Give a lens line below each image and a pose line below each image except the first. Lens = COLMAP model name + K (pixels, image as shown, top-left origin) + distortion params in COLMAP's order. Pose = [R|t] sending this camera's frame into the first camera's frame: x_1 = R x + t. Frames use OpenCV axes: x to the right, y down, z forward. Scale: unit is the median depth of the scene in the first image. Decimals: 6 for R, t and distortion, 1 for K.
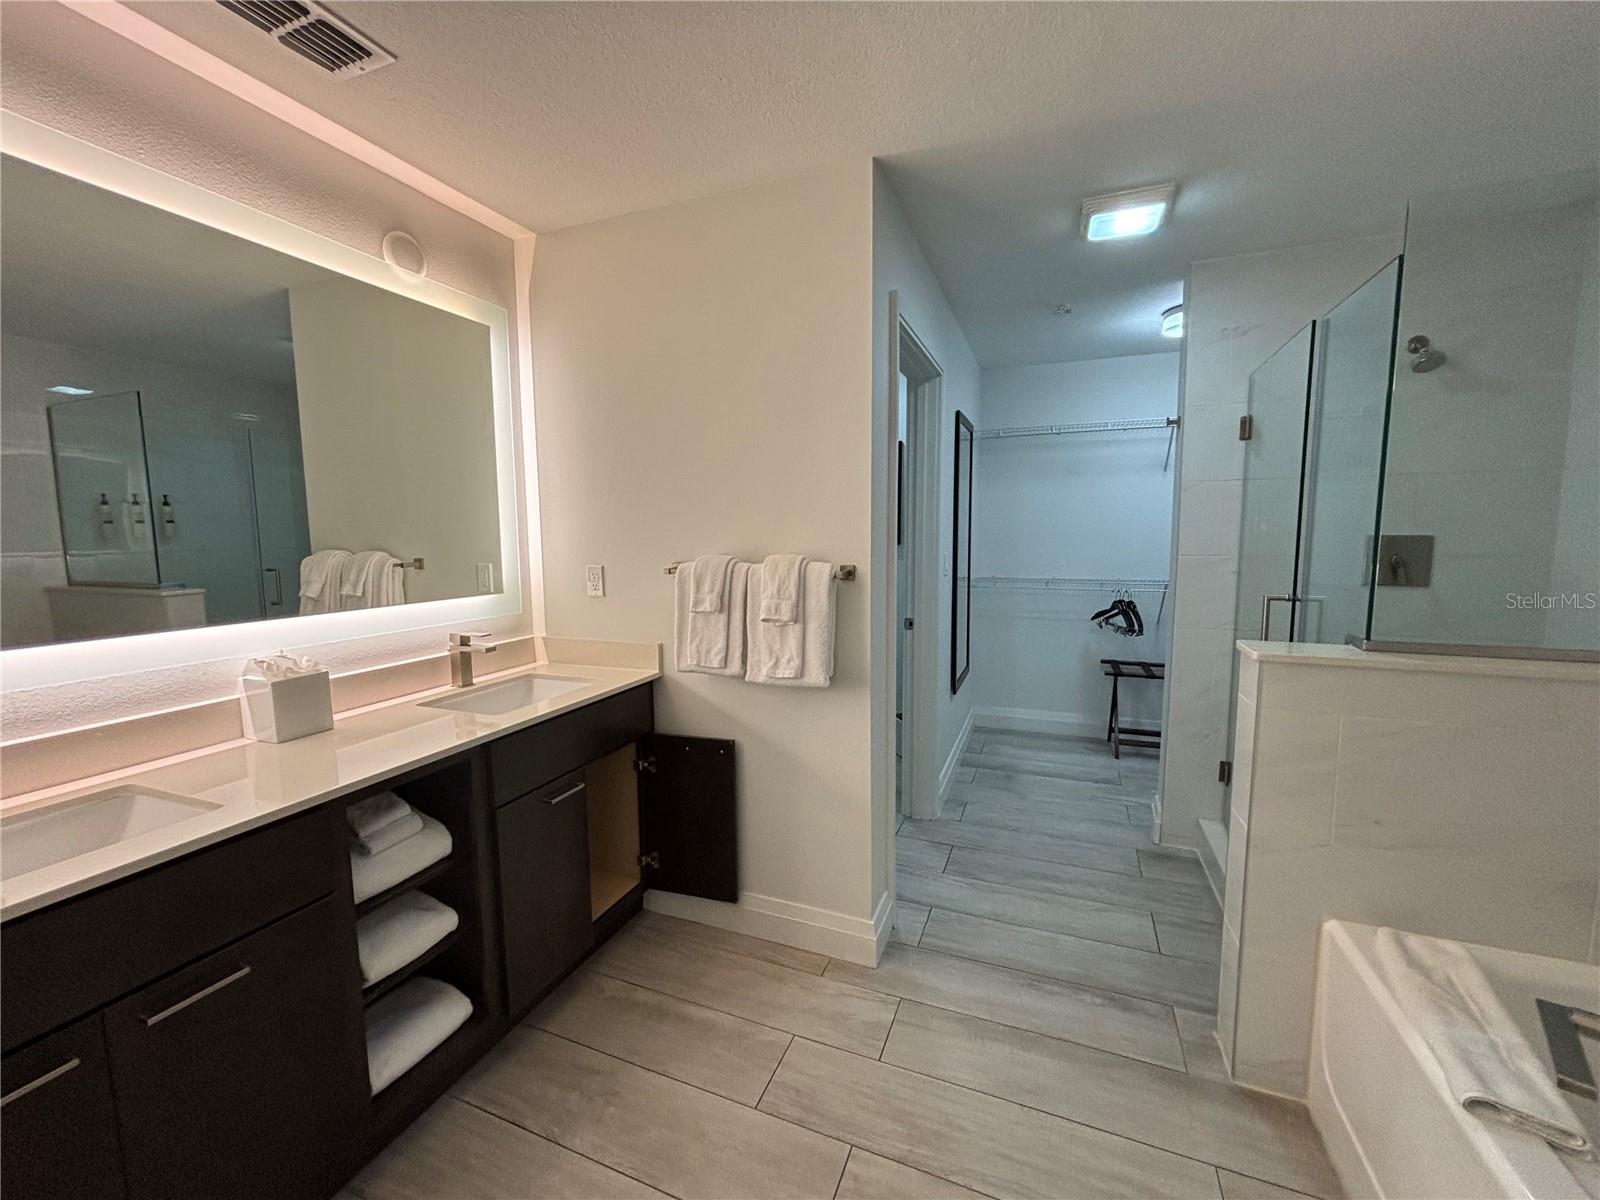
lens RADIAL K [[642.4, 0, 801.1], [0, 642.4, 594.1], [0, 0, 1]] dist [0.001626, -0.001092]
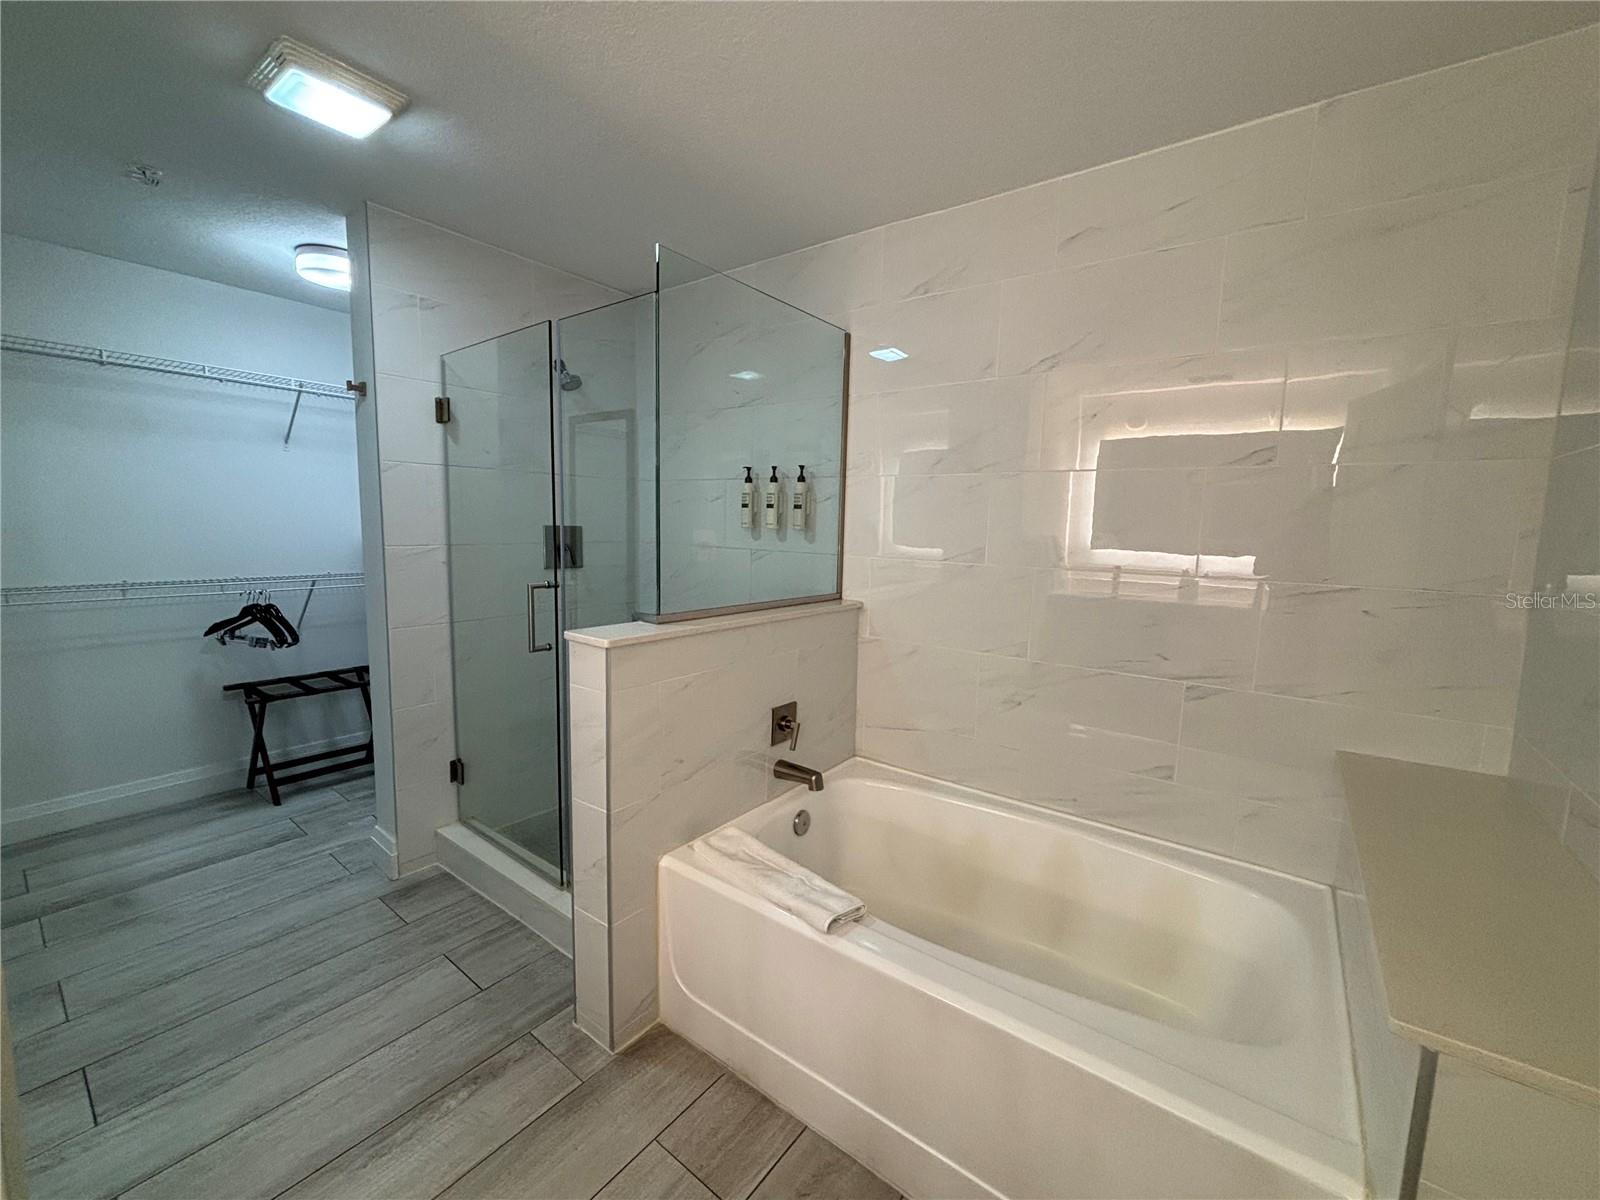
lens RADIAL K [[642.4, 0, 800.1], [0, 642.4, 597.5], [0, 0, 1]] dist [0.001626, -0.001092]
pose [[0.265459, -0.095854, 0.959346, -0.106353], [0.071546, 0.994260, 0.079545, -0.020996], [-0.961464, 0.047522, 0.270793, 0.244539]]
